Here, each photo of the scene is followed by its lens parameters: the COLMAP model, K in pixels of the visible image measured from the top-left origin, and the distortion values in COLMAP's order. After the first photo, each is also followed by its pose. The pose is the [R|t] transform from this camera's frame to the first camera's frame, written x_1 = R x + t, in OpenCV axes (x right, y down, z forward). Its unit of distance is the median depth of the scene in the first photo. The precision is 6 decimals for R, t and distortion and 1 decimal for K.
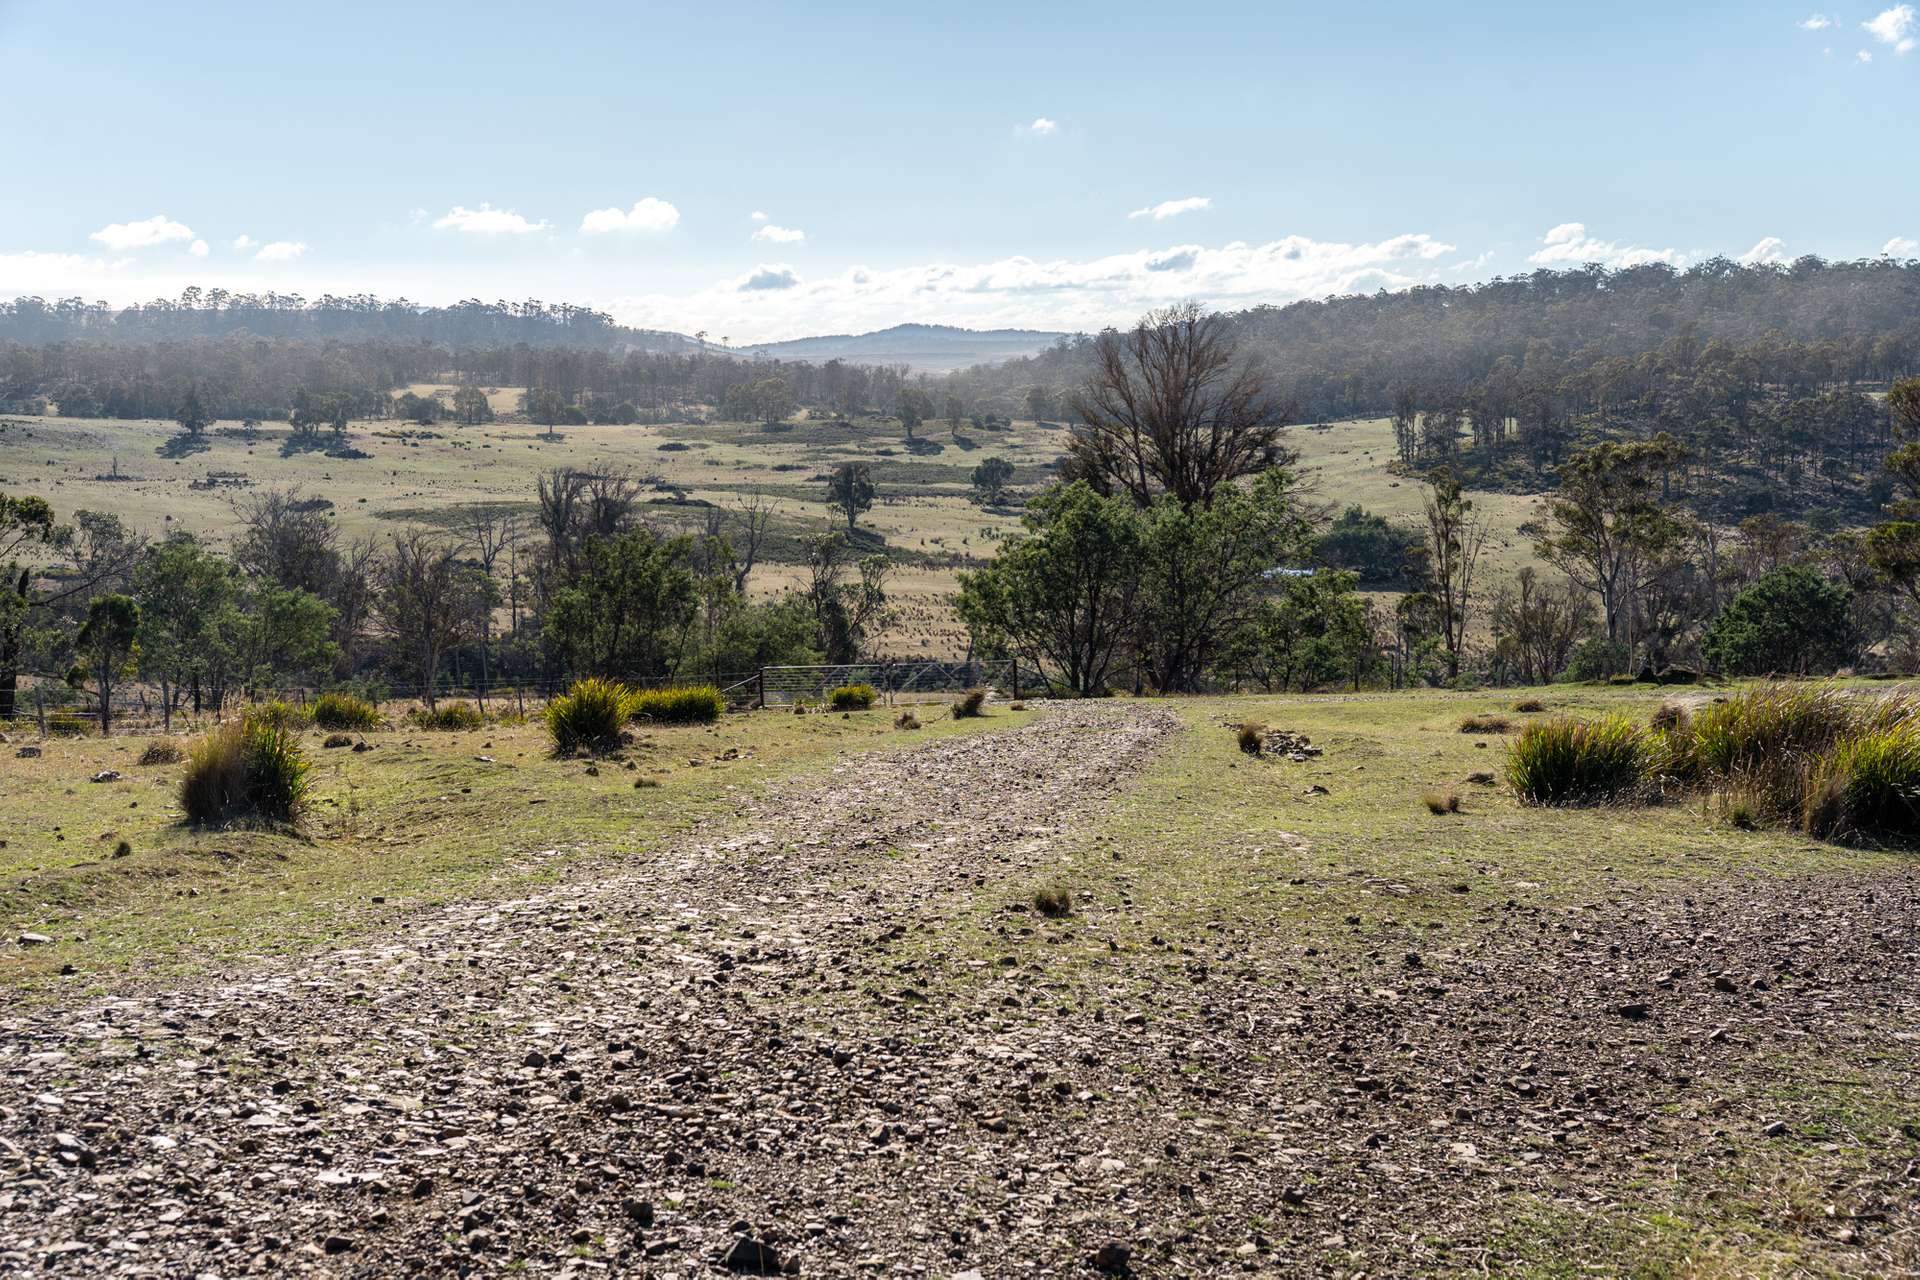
lens RADIAL K [[2468.2, 0, 959.7], [0, 2468.2, 640.6], [0, 0, 1]] dist [-0.000182, 0.000000]
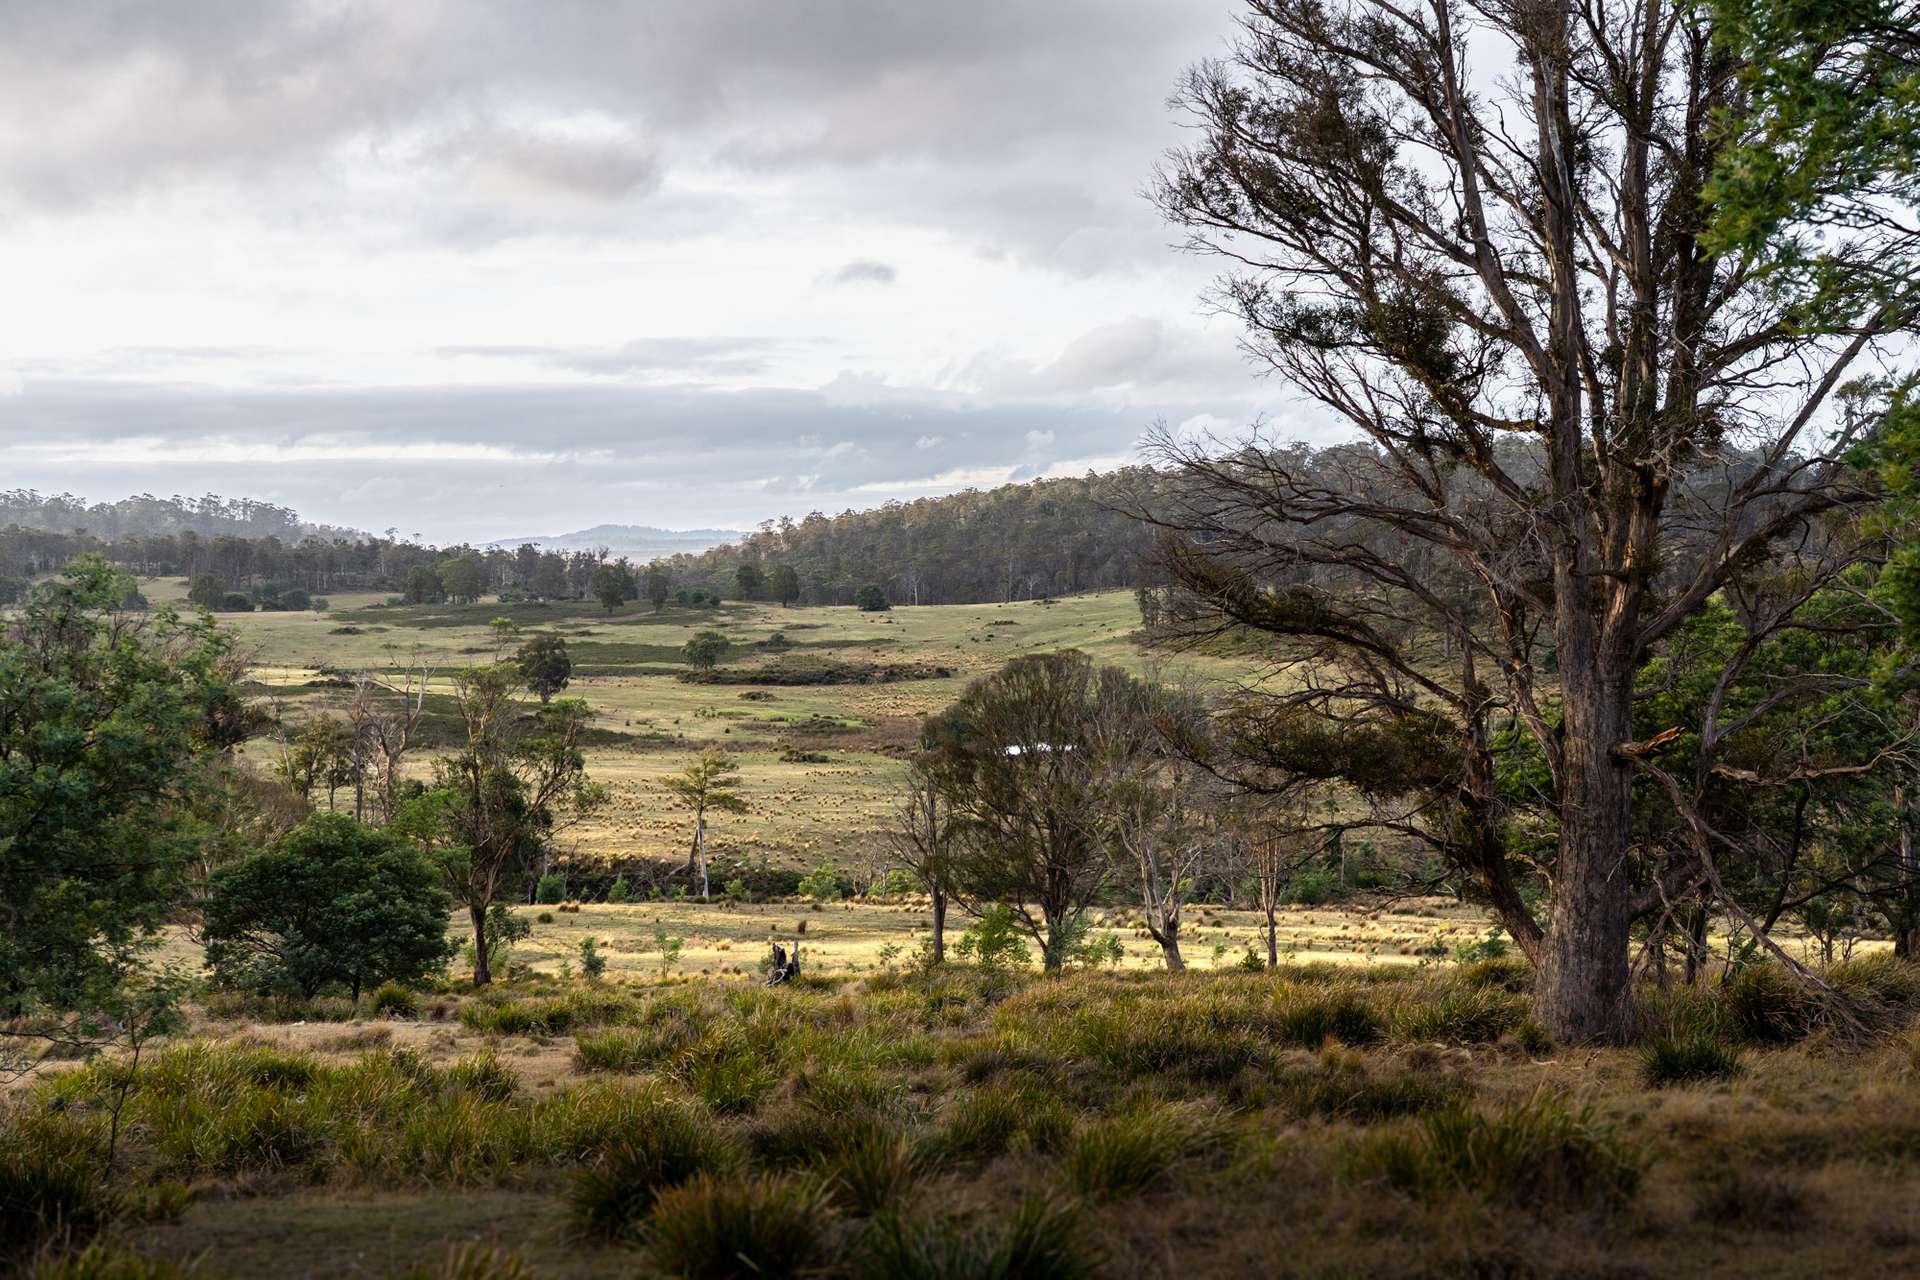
lens RADIAL K [[2286.9, 0, 962.7], [0, 2286.9, 636.4], [0, 0, 1]] dist [0.033330, 0.000000]
pose [[0.990968, -0.014379, 0.133323, -0.004143], [0.025892, 0.996042, -0.085023, 0.000992], [-0.131572, 0.087708, 0.987419, 0.144013]]
